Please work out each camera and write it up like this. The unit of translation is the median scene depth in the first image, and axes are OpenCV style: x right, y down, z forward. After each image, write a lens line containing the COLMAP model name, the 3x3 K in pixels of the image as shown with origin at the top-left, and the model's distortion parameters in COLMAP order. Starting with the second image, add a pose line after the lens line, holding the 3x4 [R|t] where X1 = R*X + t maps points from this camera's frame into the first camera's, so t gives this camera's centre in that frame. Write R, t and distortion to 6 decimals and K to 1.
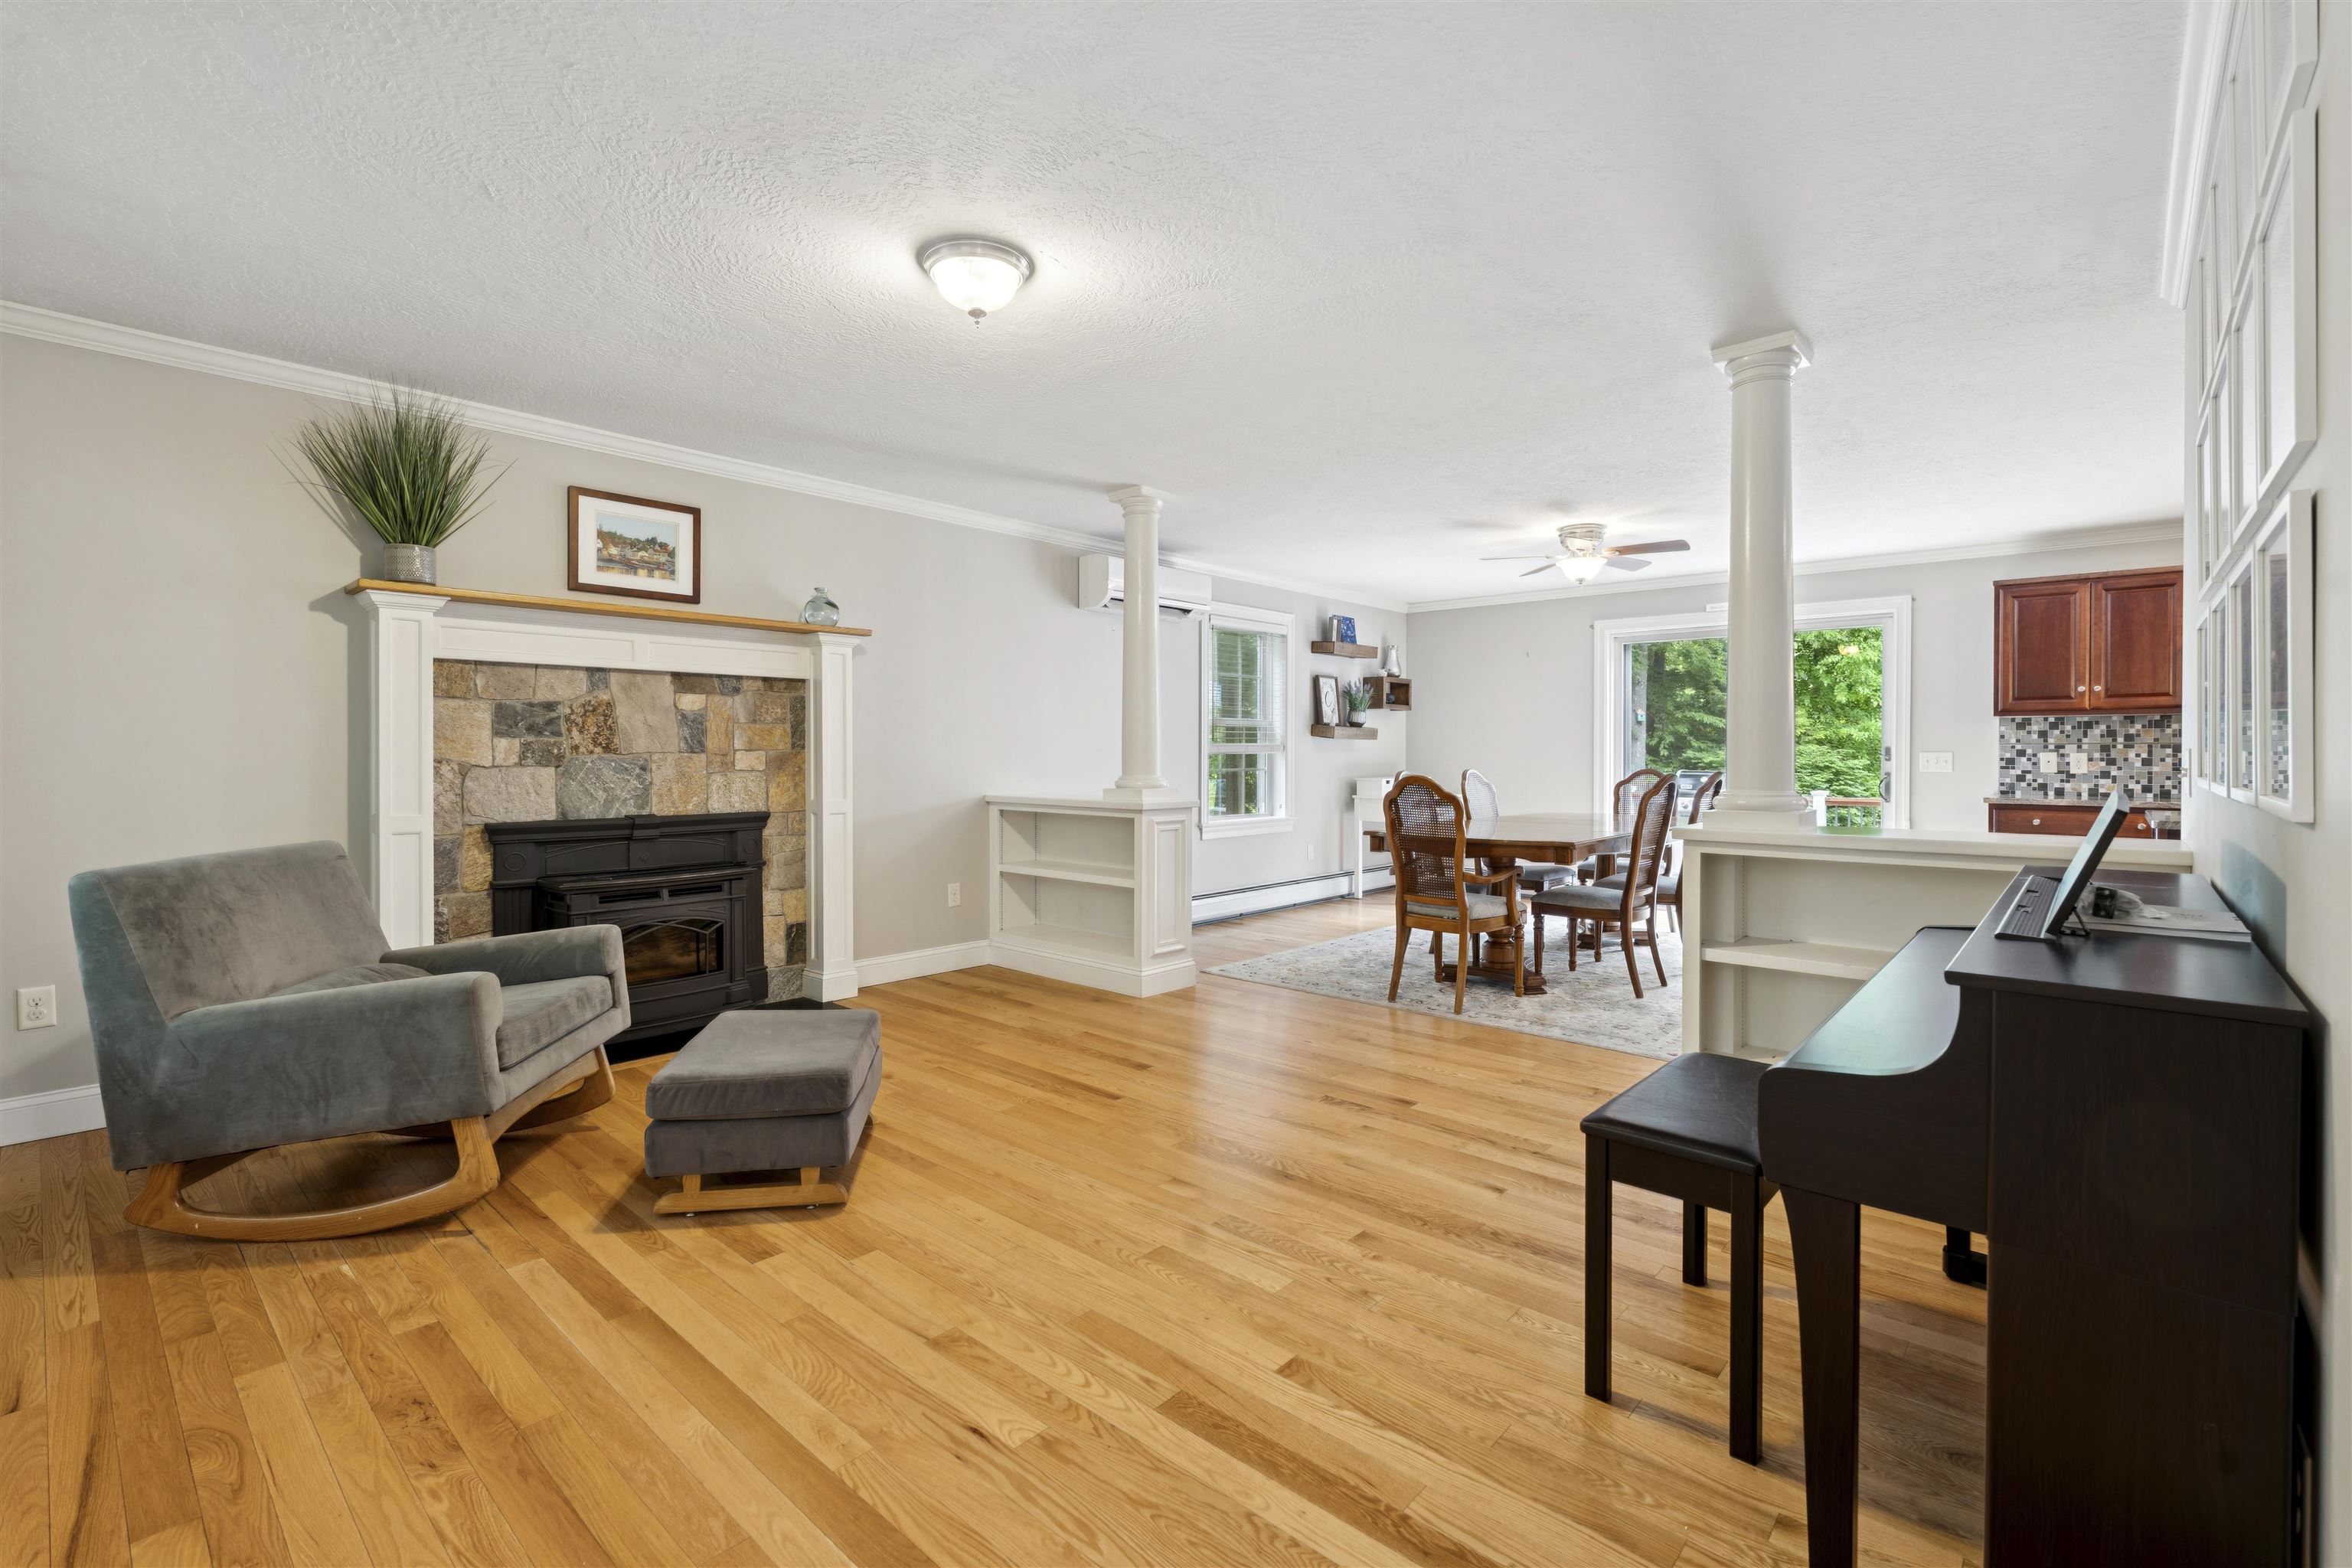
lens RADIAL K [[1034.7, 0, 1174.5], [0, 1034.7, 747.4], [0, 0, 1]] dist [-0.002327, -0.000208]
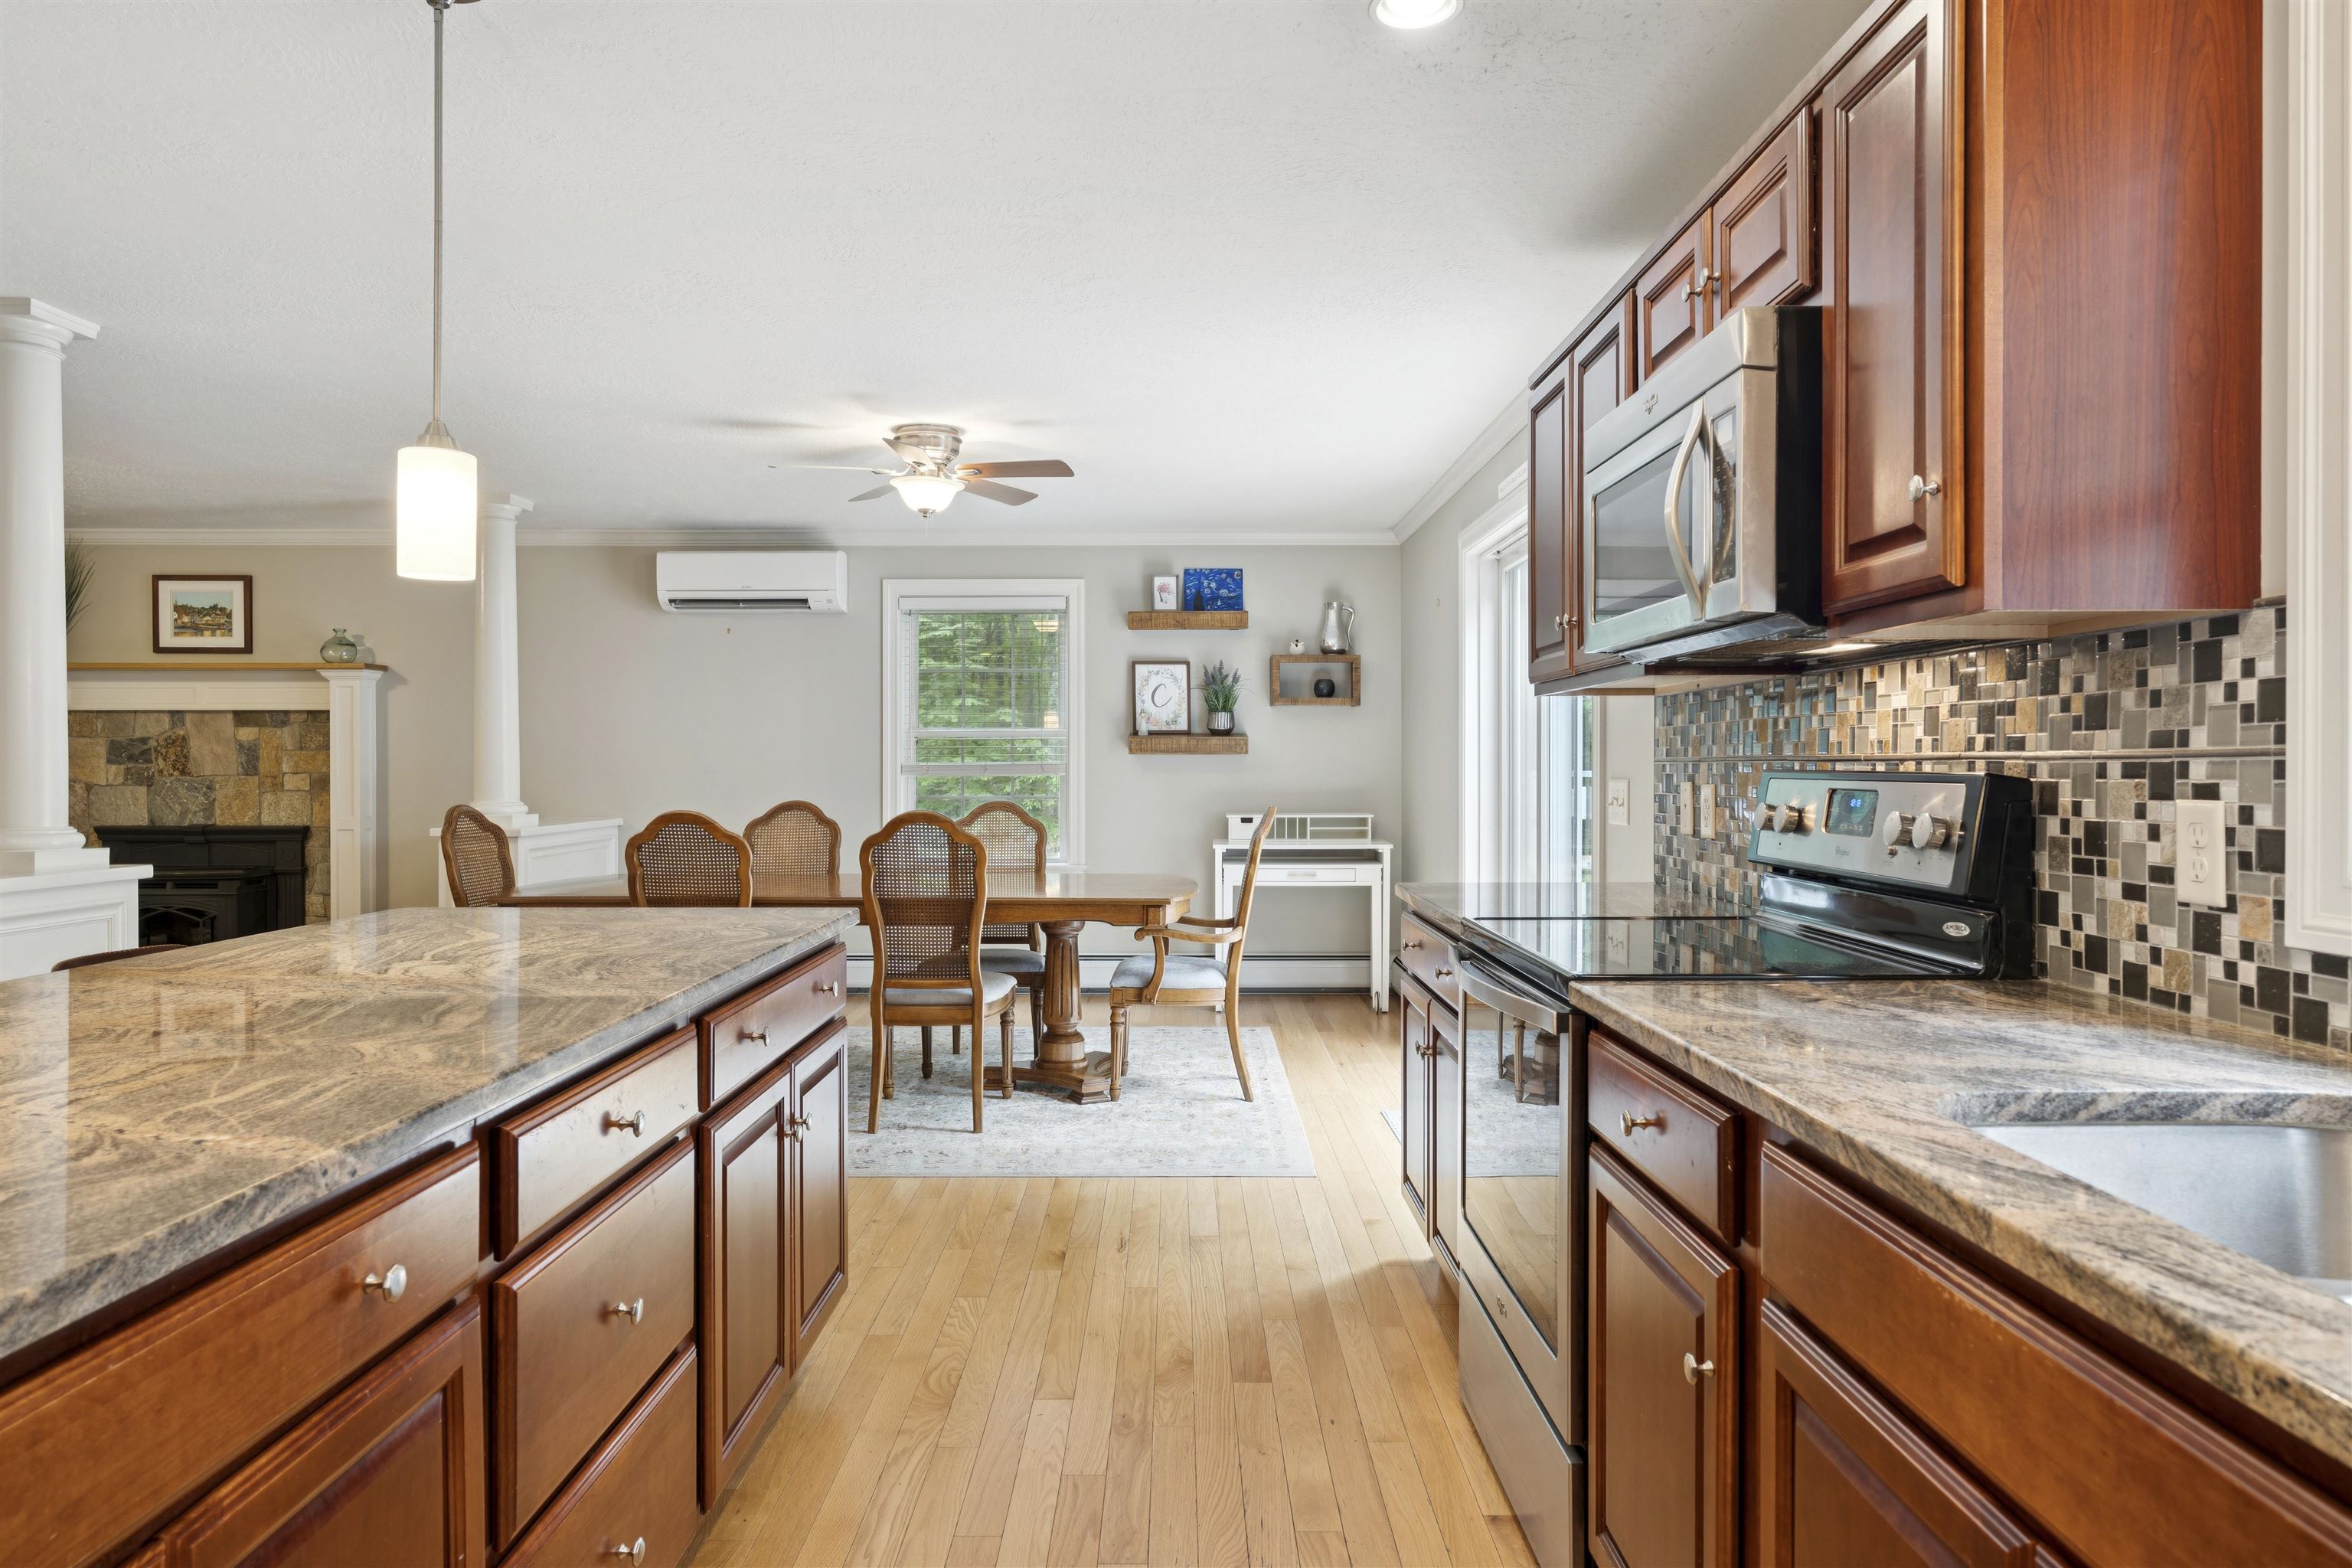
lens RADIAL K [[1445.4, 0, 1168.7], [0, 1445.4, 775.2], [0, 0, 1]] dist [-0.002142, 0.001600]
pose [[0.668290, 0.003017, -0.743895, 1.606021], [0.004052, 0.999962, 0.007696, -0.003989], [0.743890, -0.008157, 0.668252, 0.697701]]
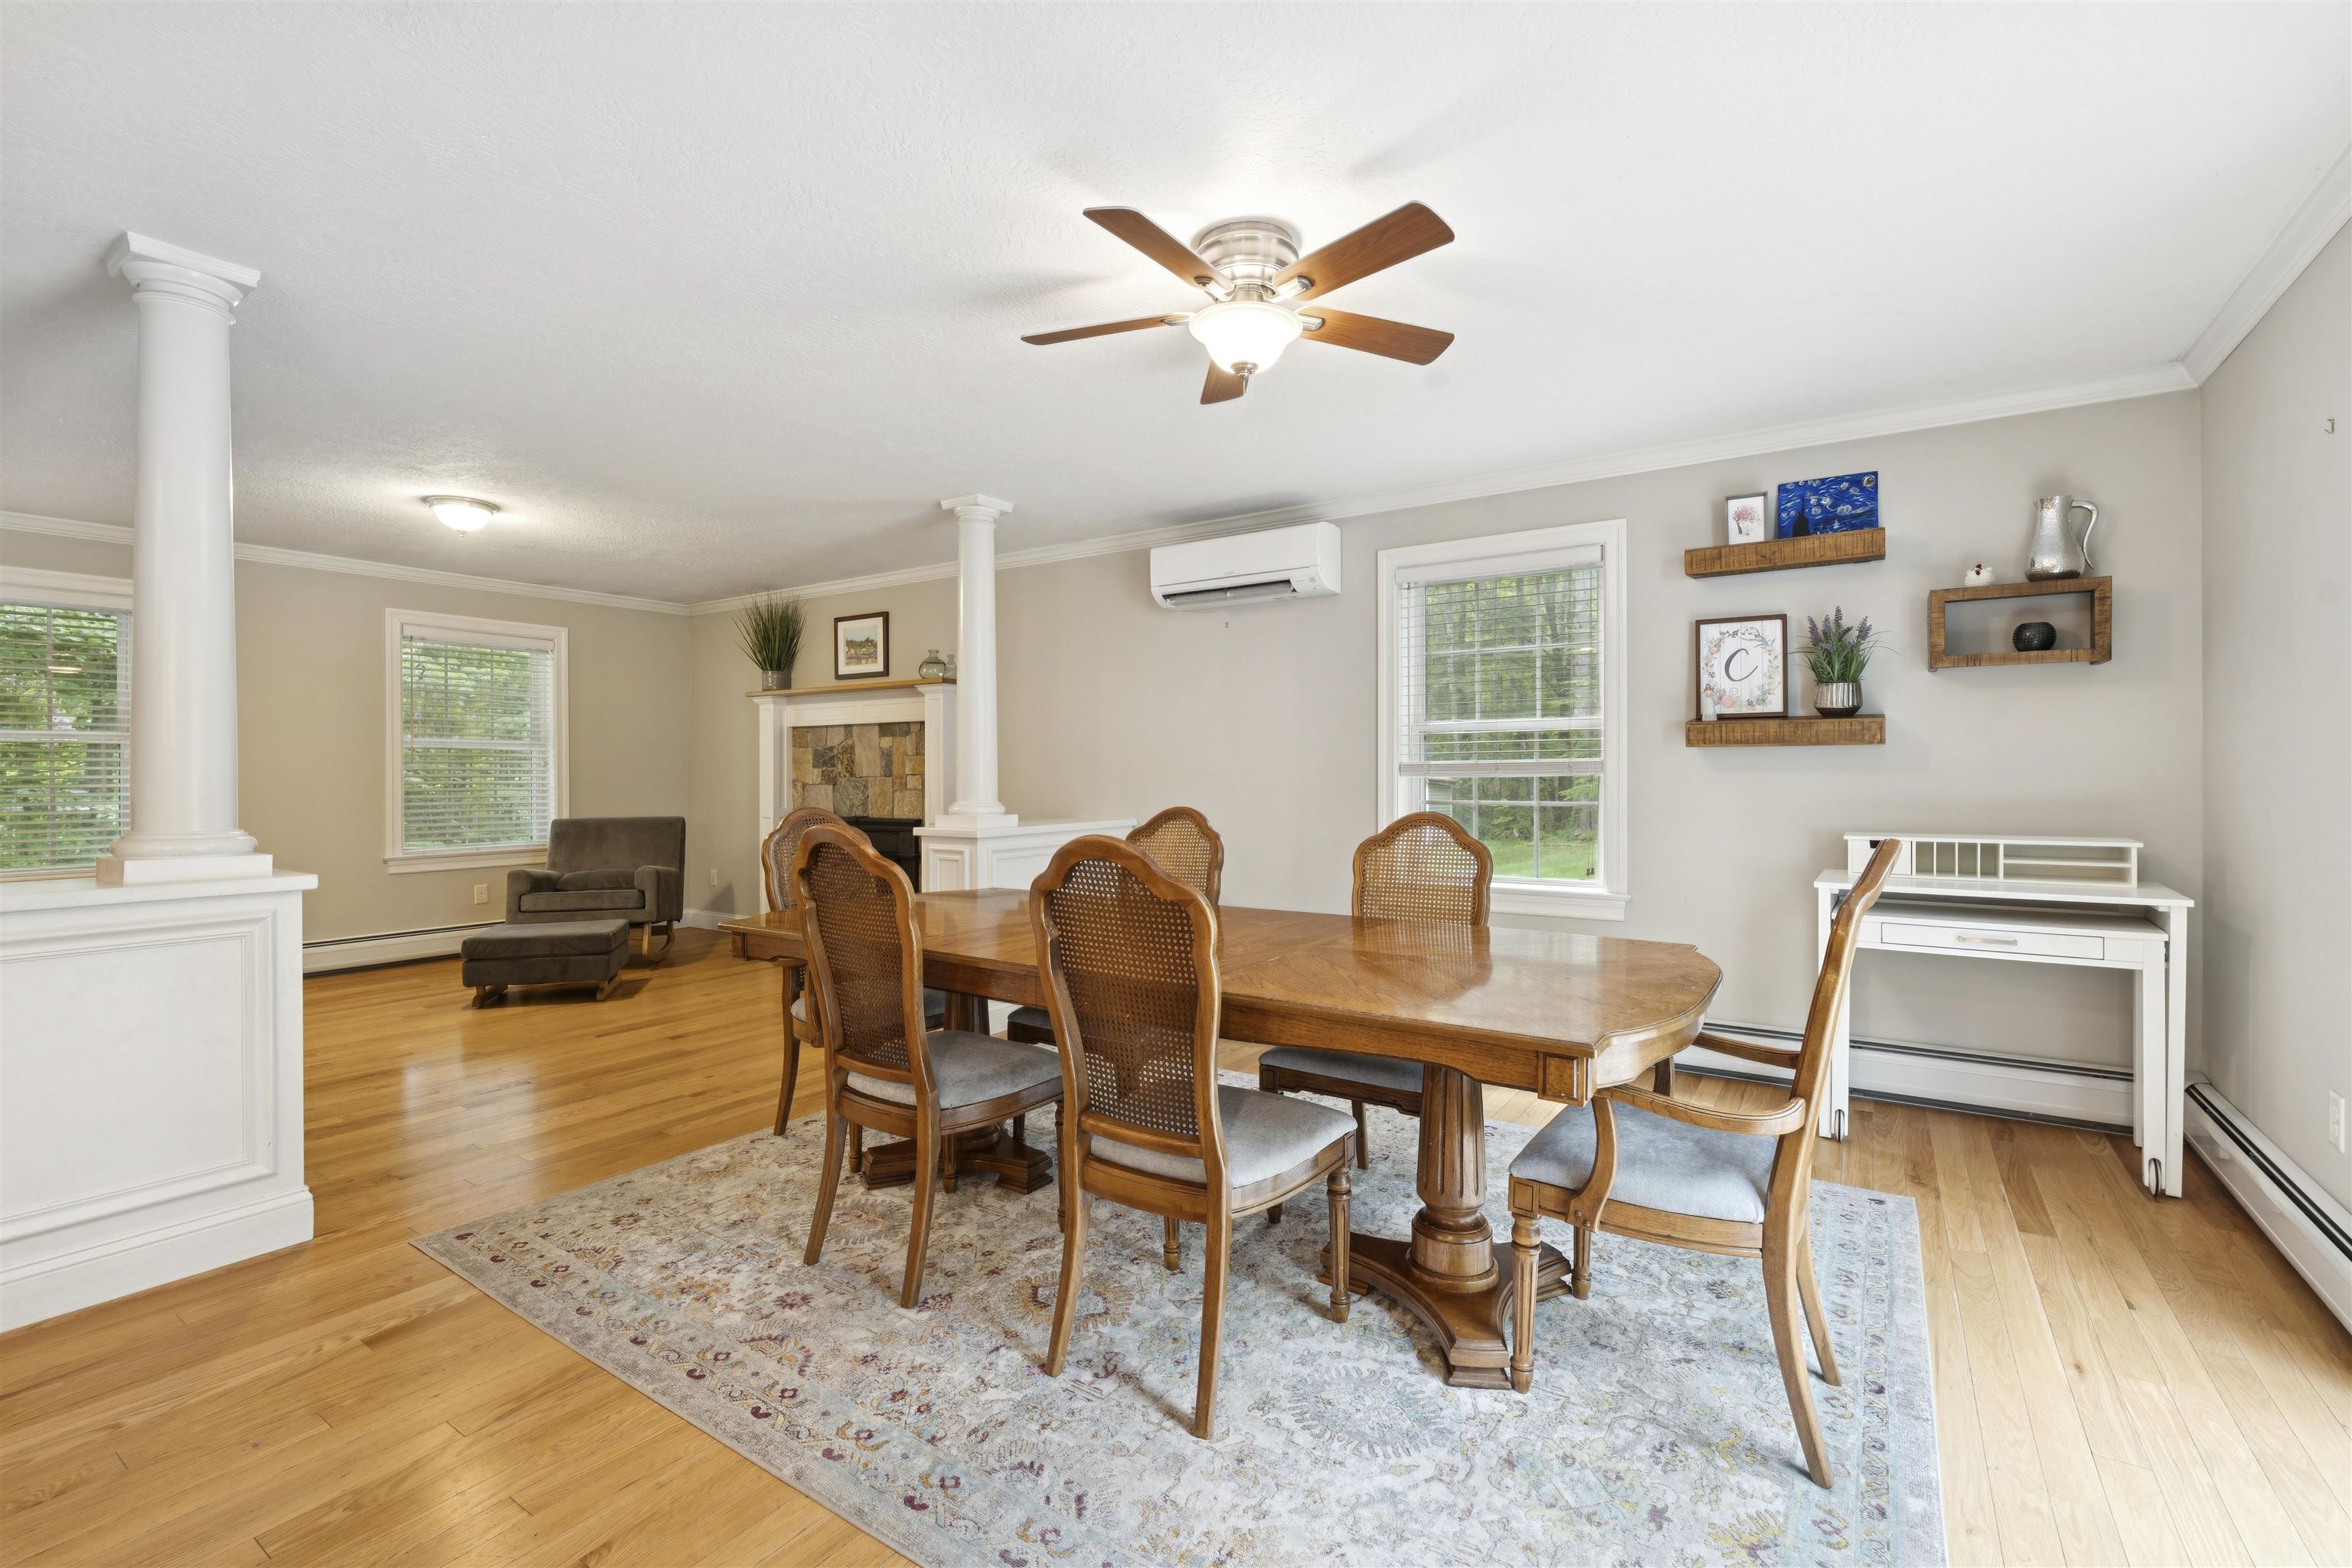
lens RADIAL K [[1029.1, 0, 1177.3], [0, 1029.1, 775.7], [0, 0, 1]] dist [-0.002307, -0.000350]
pose [[0.143043, 0.000363, -0.989716, 1.105053], [0.006773, 0.999976, 0.001346, 0.005055], [0.989693, -0.006896, 0.143037, 1.256244]]
